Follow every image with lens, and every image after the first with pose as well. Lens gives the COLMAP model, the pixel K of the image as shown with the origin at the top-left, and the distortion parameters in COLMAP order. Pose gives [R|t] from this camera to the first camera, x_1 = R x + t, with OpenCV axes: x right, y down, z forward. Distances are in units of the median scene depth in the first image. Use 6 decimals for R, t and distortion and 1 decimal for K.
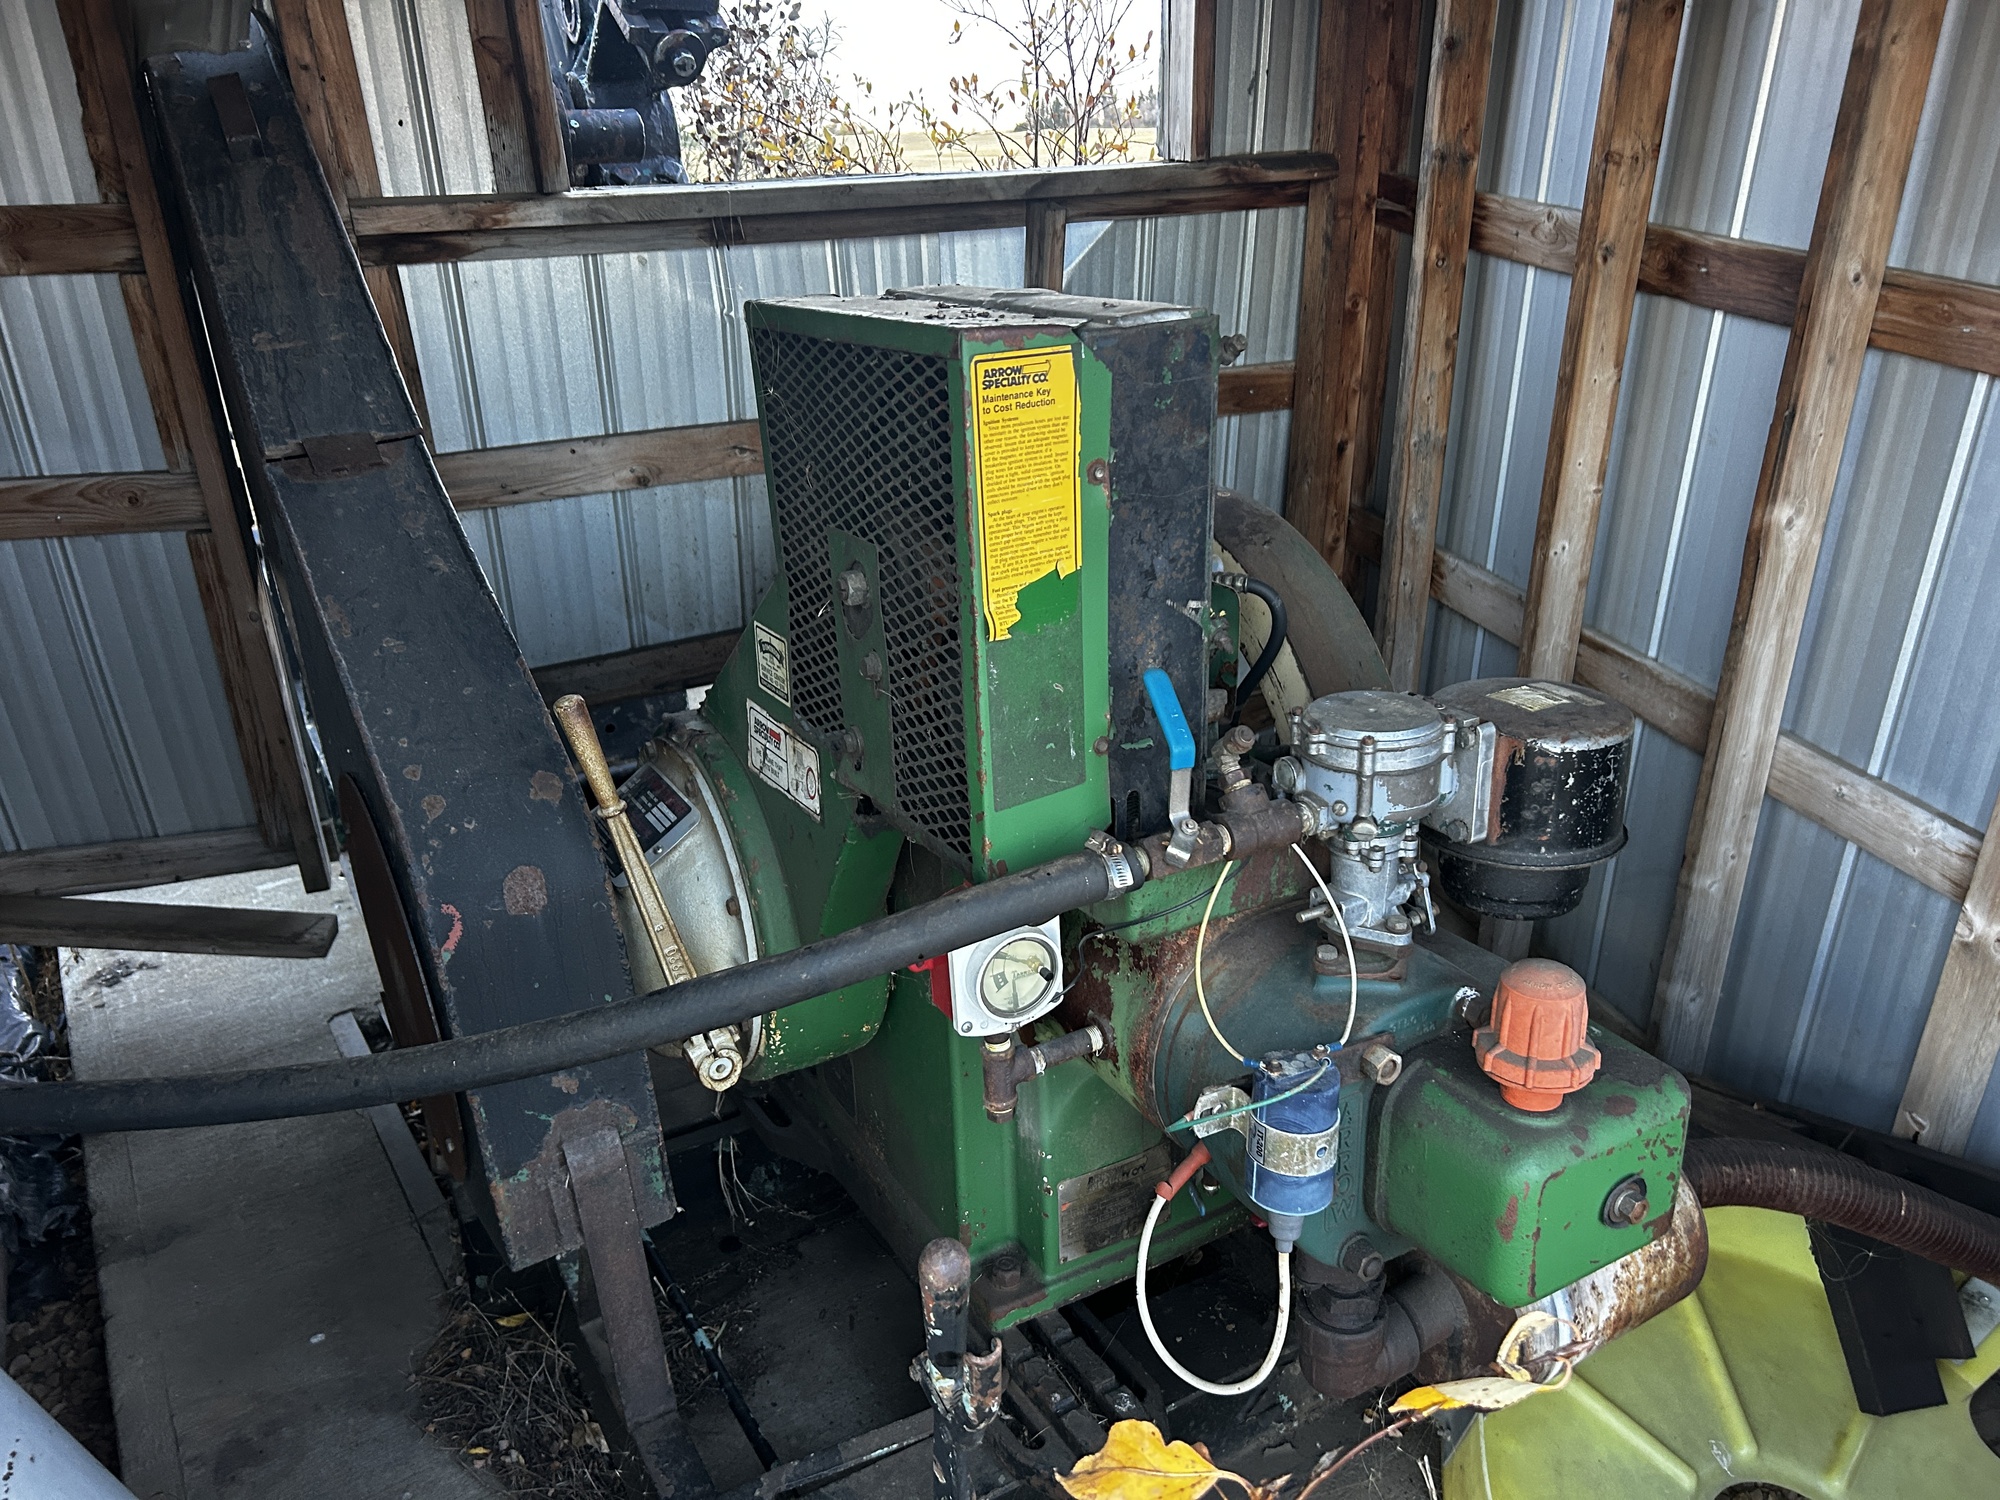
lens RADIAL K [[1466.5, 0, 1000.0], [0, 1466.5, 750.0], [0, 0, 1]] dist [0.009138, -0.010110]
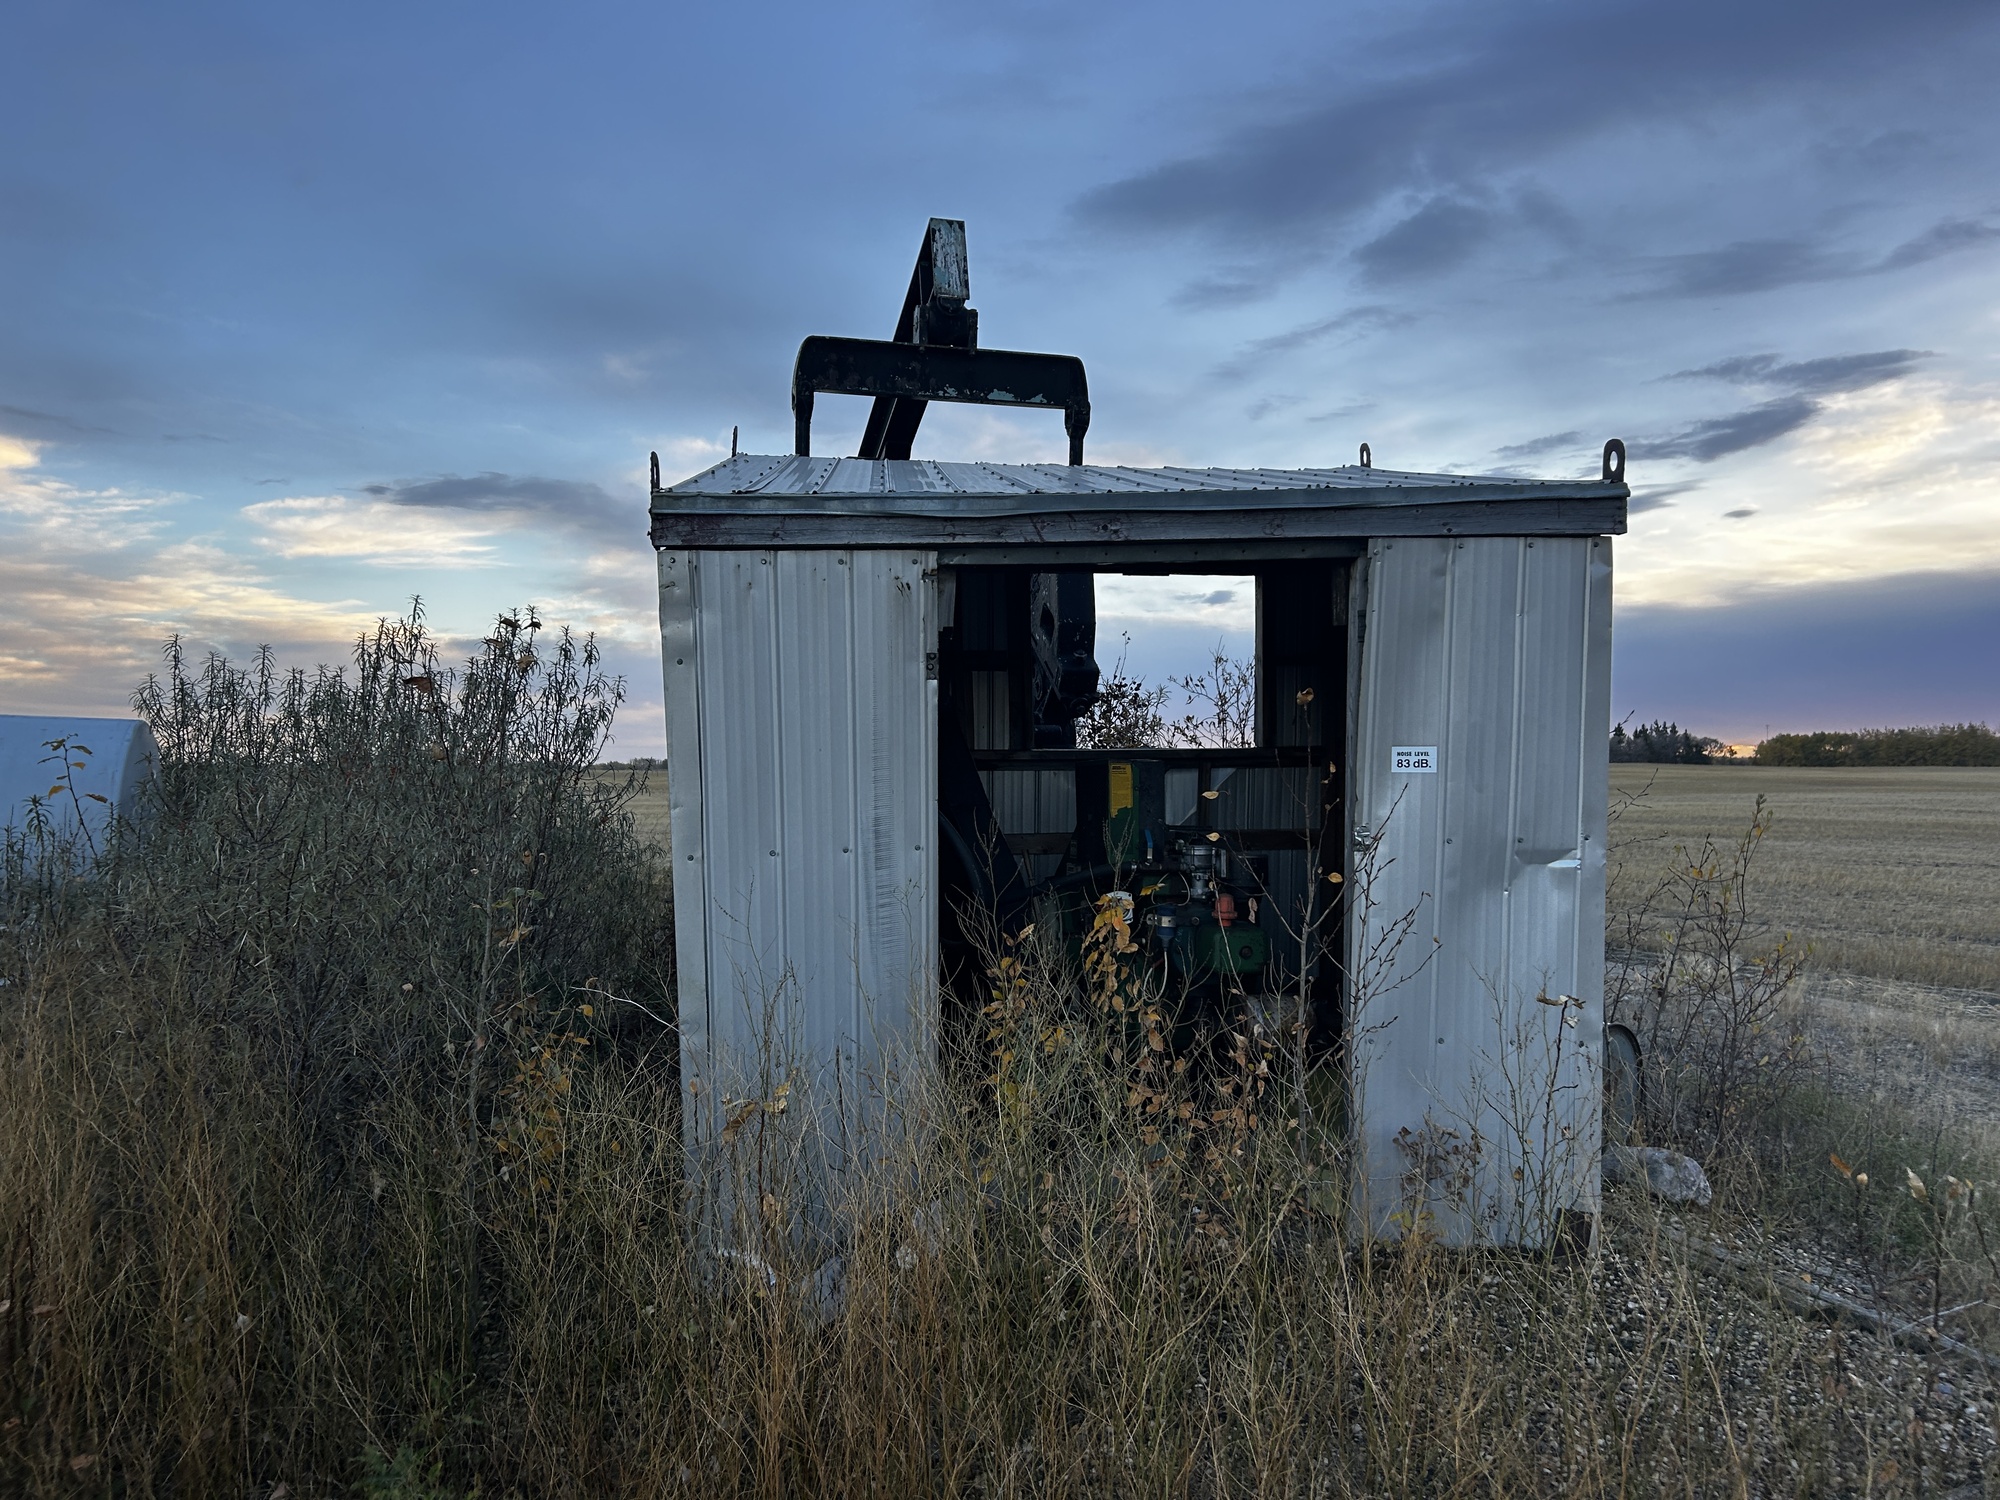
lens RADIAL K [[1466.5, 0, 1000.0], [0, 1466.5, 750.0], [0, 0, 1]] dist [0.009138, -0.010110]
pose [[0.963383, 0.024008, -0.267050, 0.394161], [-0.126887, 0.918221, -0.375194, 0.674641], [0.236203, 0.395341, 0.887645, -1.497965]]
